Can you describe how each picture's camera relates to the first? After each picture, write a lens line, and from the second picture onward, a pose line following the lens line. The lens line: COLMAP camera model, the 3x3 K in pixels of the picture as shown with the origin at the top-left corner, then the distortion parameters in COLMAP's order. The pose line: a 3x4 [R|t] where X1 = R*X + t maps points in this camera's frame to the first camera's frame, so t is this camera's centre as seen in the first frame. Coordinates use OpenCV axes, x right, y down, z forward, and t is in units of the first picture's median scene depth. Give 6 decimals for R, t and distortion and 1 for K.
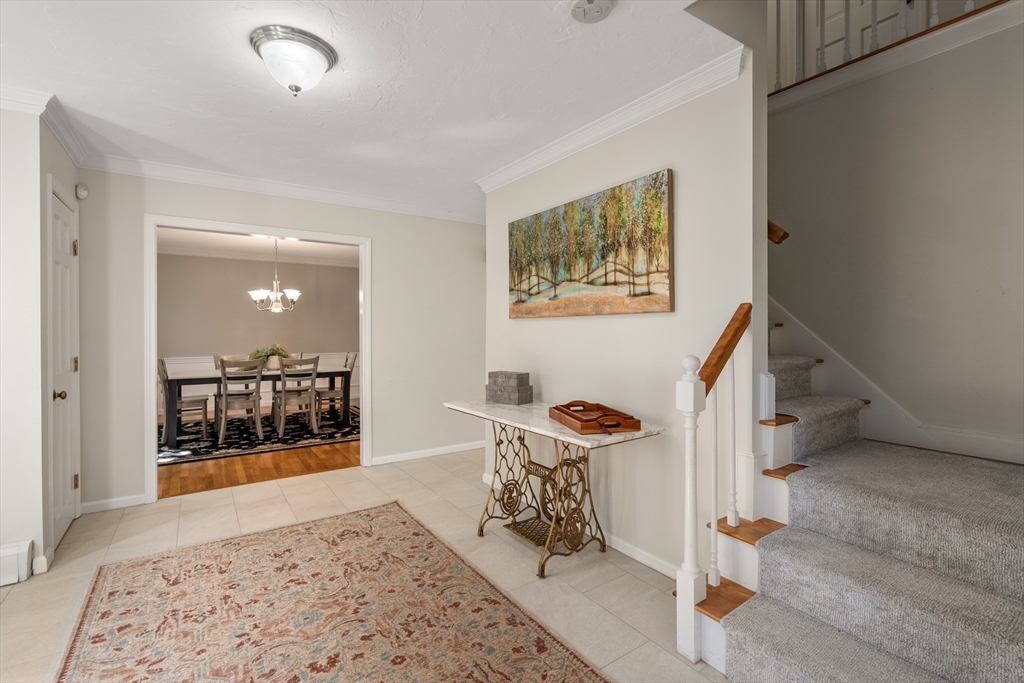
lens RADIAL K [[473.2, 0, 513.4], [0, 473.2, 326.0], [0, 0, 1]] dist [-0.001185, 0.000122]
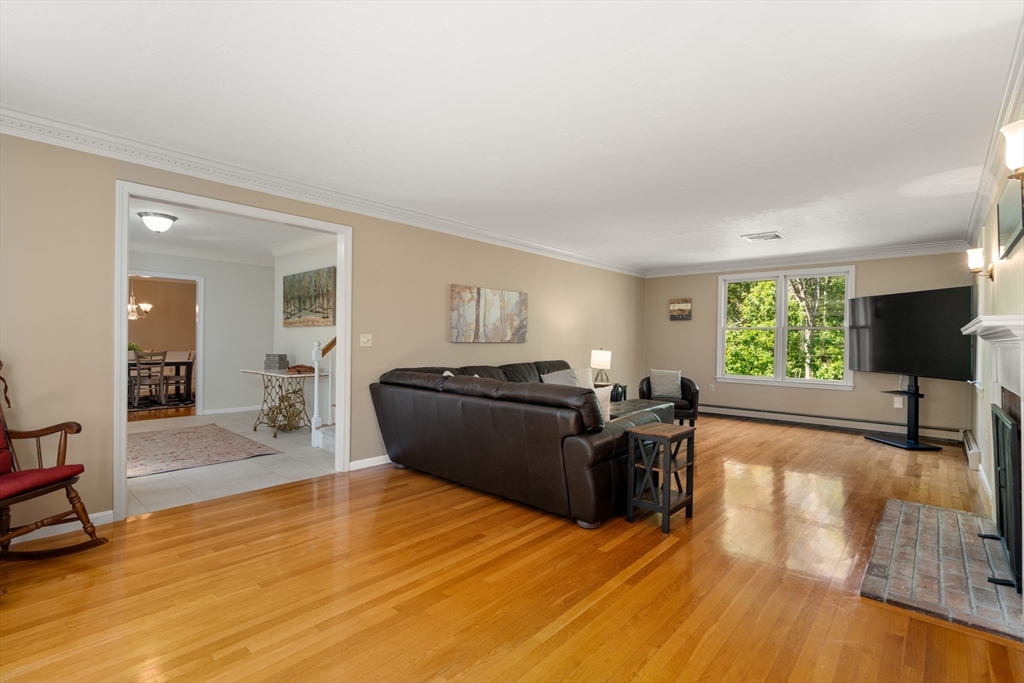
lens RADIAL K [[466.7, 0, 513.2], [0, 466.7, 336.0], [0, 0, 1]] dist [-0.001447, 0.000732]
pose [[0.969467, 0.012787, 0.244887, 0.535085], [-0.013325, 0.999911, 0.000540, 0.009211], [-0.244859, -0.003786, 0.969551, -1.291177]]
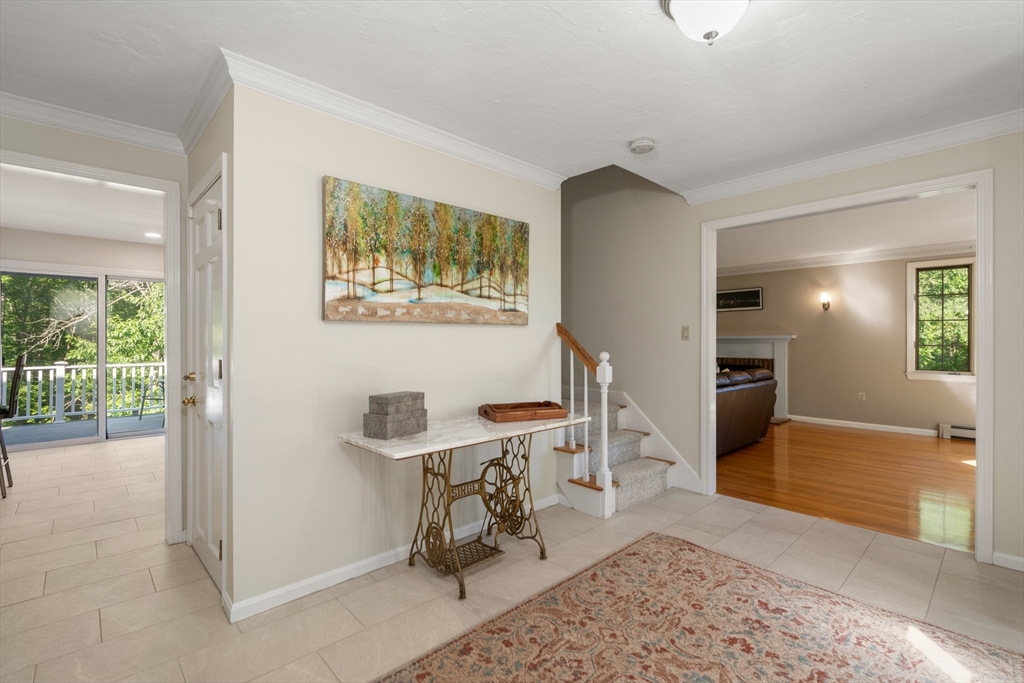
lens RADIAL K [[465.7, 0, 510.4], [0, 465.7, 334.9], [0, 0, 1]] dist [-0.011164, 0.000100]
pose [[-0.157218, 0.013122, 0.987477, -0.857913], [-0.005516, 0.999884, -0.014165, 0.015969], [-0.987549, -0.007674, -0.157127, 1.056063]]
